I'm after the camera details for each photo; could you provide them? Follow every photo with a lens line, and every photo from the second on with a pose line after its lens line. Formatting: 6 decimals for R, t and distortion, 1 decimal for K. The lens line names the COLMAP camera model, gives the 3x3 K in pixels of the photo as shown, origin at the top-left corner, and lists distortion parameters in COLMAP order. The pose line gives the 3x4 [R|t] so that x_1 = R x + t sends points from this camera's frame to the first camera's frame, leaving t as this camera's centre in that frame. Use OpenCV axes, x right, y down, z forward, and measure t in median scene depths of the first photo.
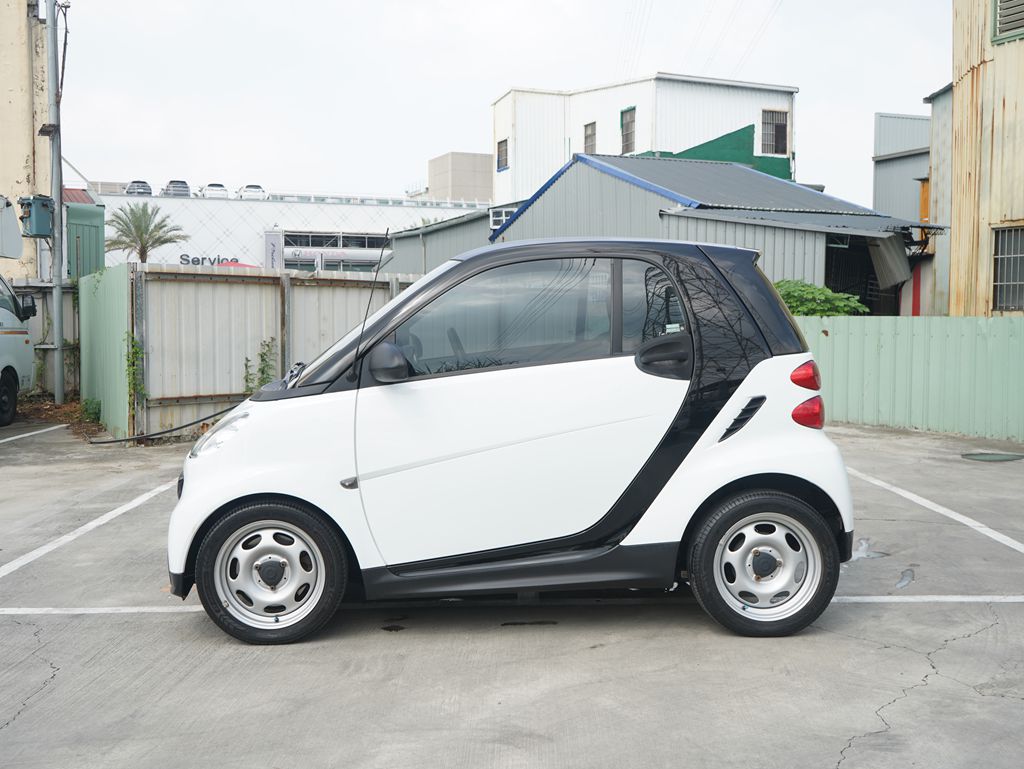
lens RADIAL K [[1115.1, 0, 510.1], [0, 1115.1, 384.0], [0, 0, 1]] dist [0.004979, 0.000000]
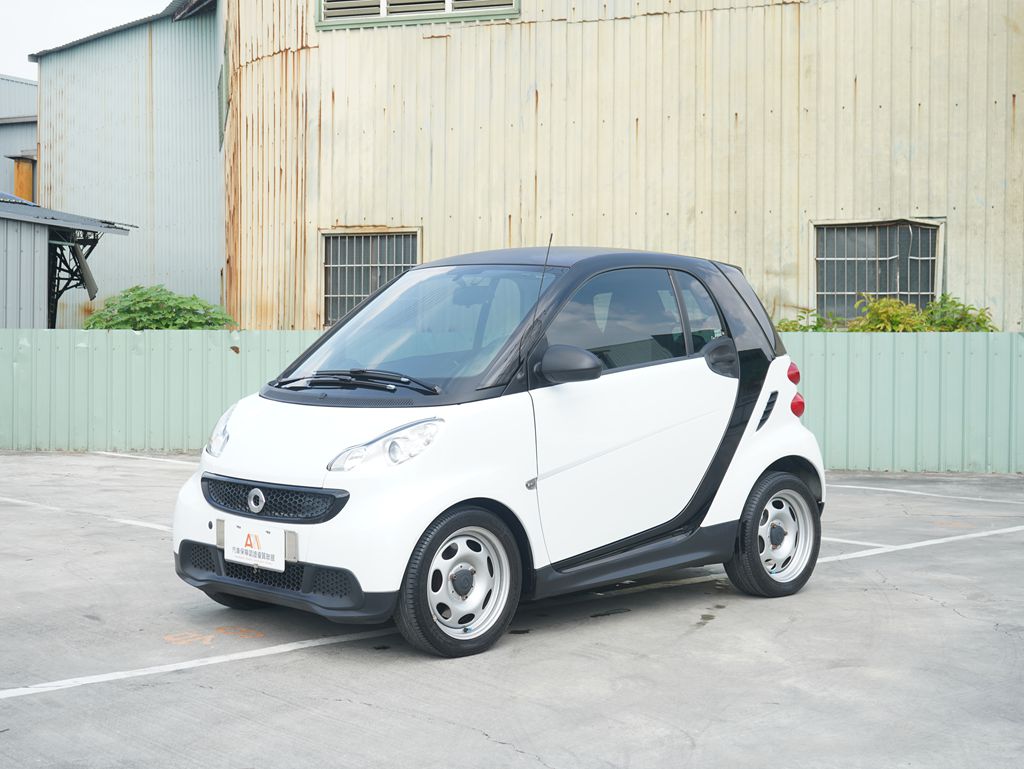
lens RADIAL K [[1486.8, 0, 513.5], [0, 1486.8, 383.6], [0, 0, 1]] dist [-0.044137, 0.000000]
pose [[0.768684, -0.015243, 0.639447, -0.229703], [0.033131, 0.999323, -0.016006, 0.004384], [-0.638770, 0.033489, 0.768669, -0.005847]]
